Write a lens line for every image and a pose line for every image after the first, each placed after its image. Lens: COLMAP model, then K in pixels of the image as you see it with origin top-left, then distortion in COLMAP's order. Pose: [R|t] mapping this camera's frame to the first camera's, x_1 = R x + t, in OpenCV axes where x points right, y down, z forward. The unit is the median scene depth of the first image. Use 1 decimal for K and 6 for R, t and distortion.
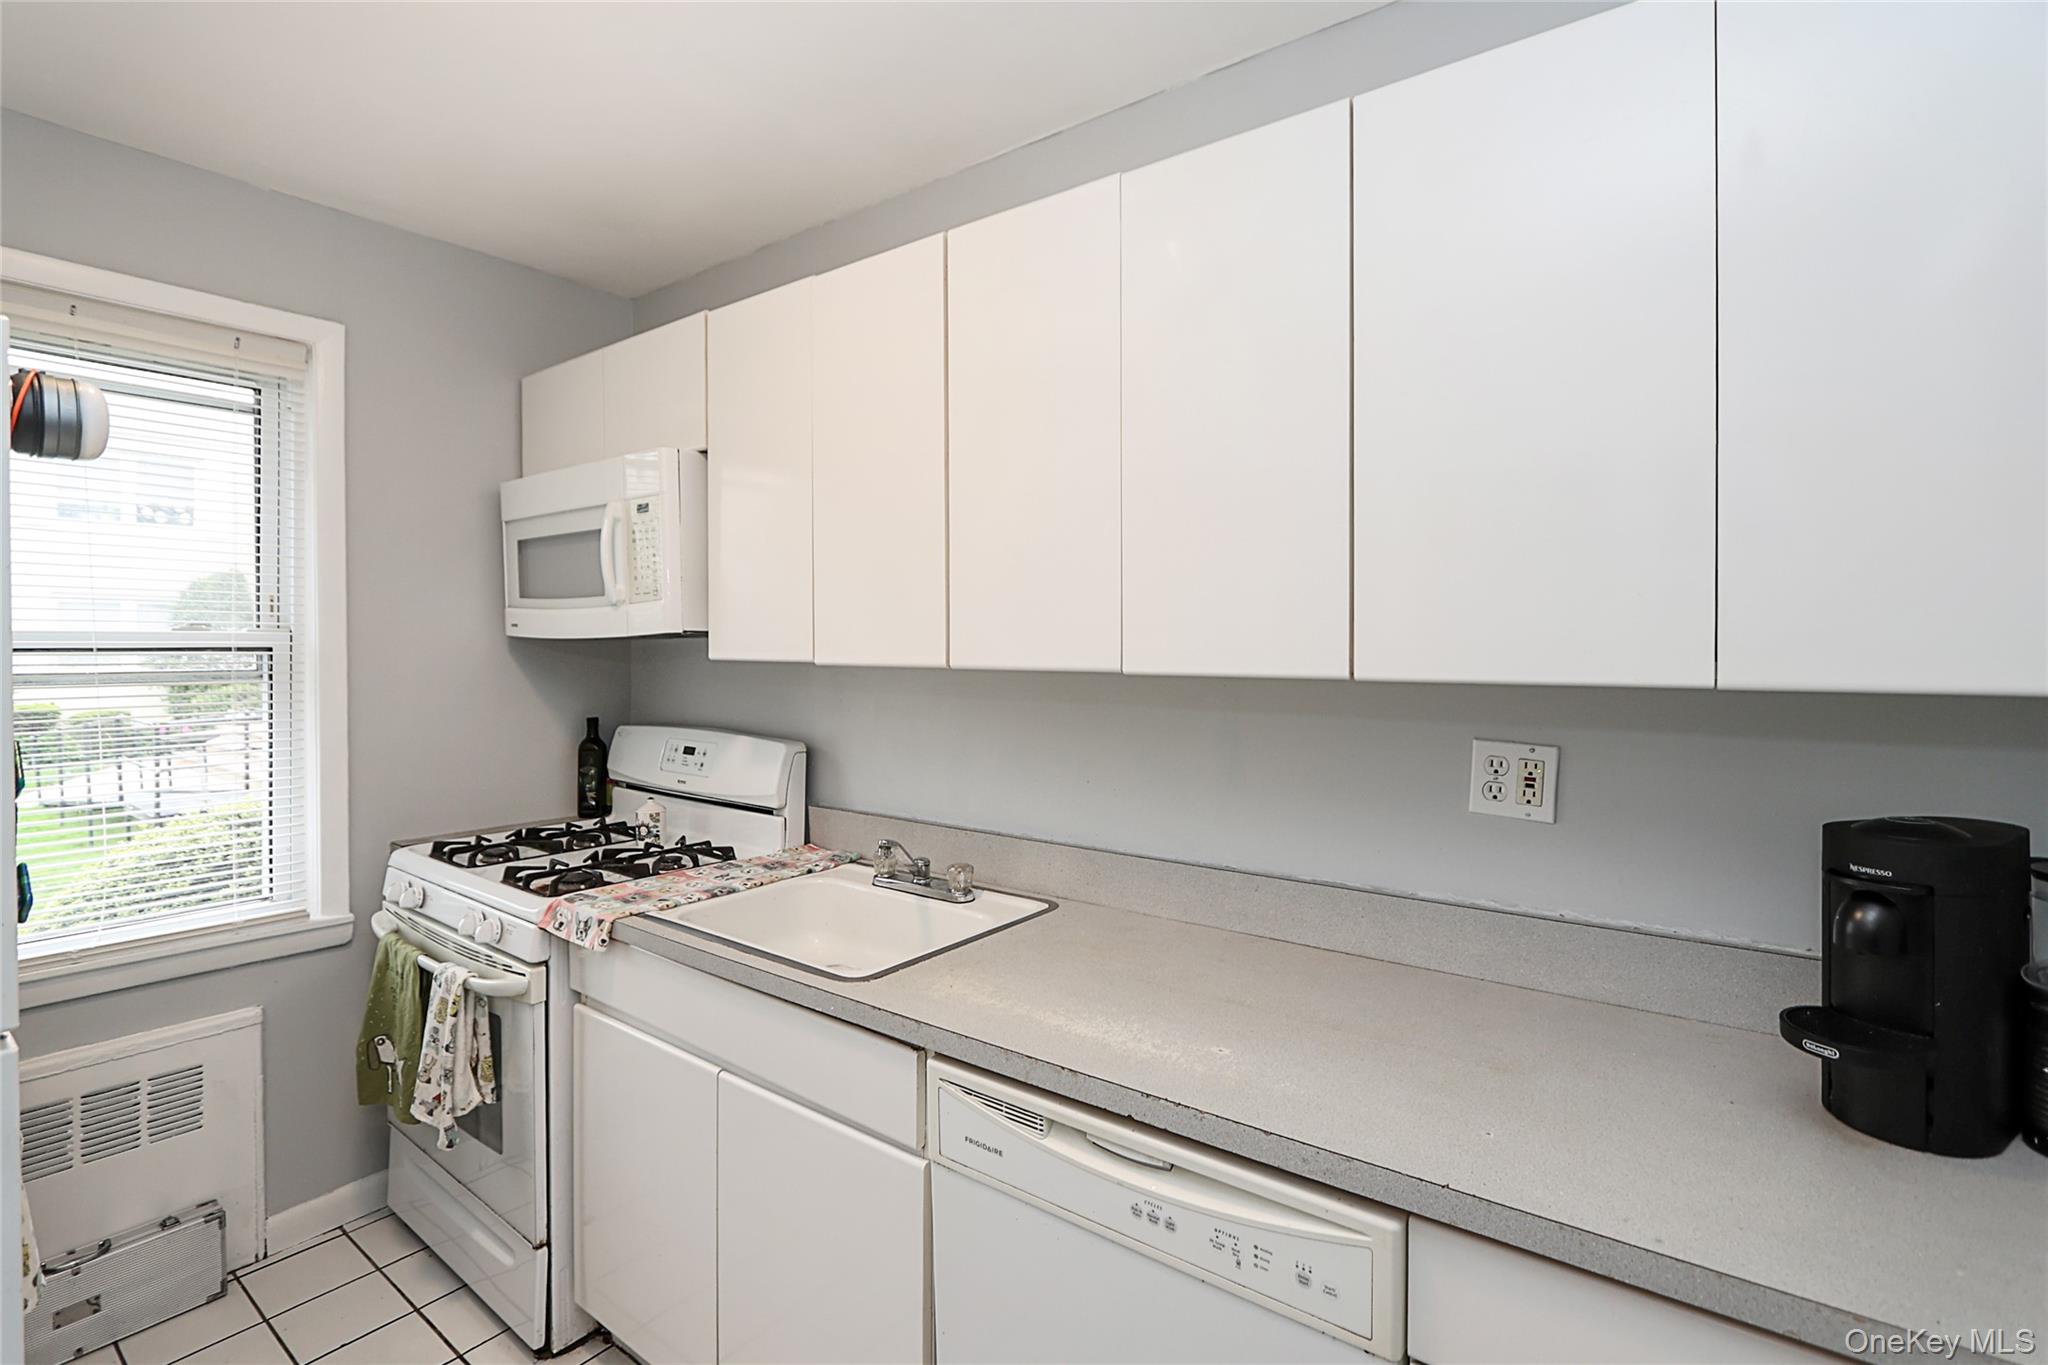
lens RADIAL K [[968.6, 0, 1035.1], [0, 968.6, 663.5], [0, 0, 1]] dist [-0.010553, -0.000398]
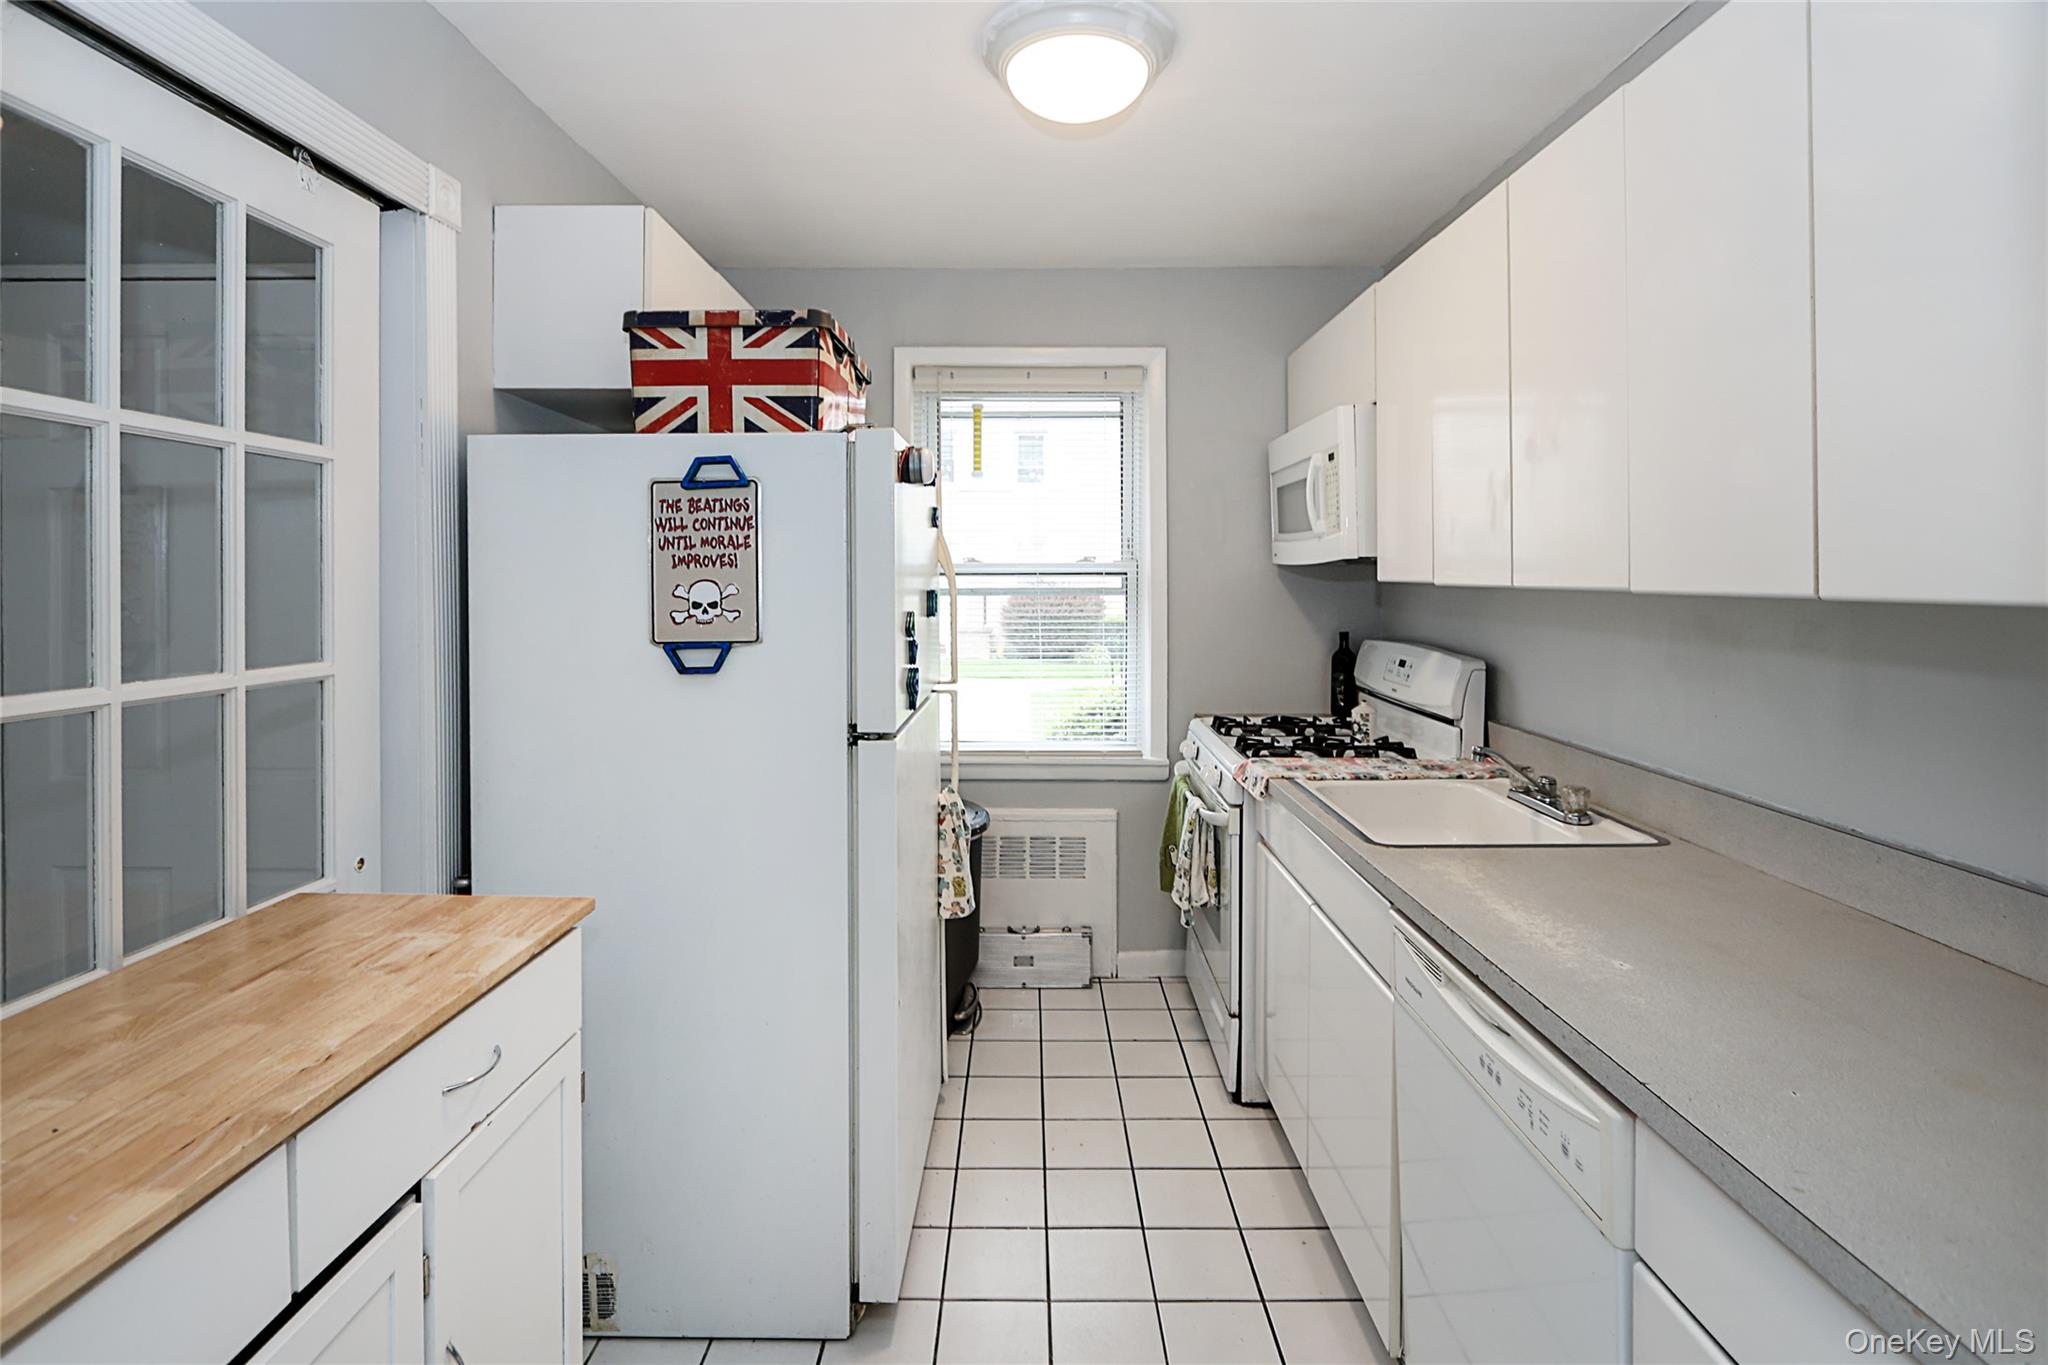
lens RADIAL K [[968.6, 0, 985.3], [0, 968.6, 597.2], [0, 0, 1]] dist [-0.010553, -0.000398]
pose [[0.585522, 0.016542, -0.810488, 0.327172], [-0.013064, 0.999854, 0.010969, 0.008269], [0.810551, 0.004166, 0.585653, -0.067299]]
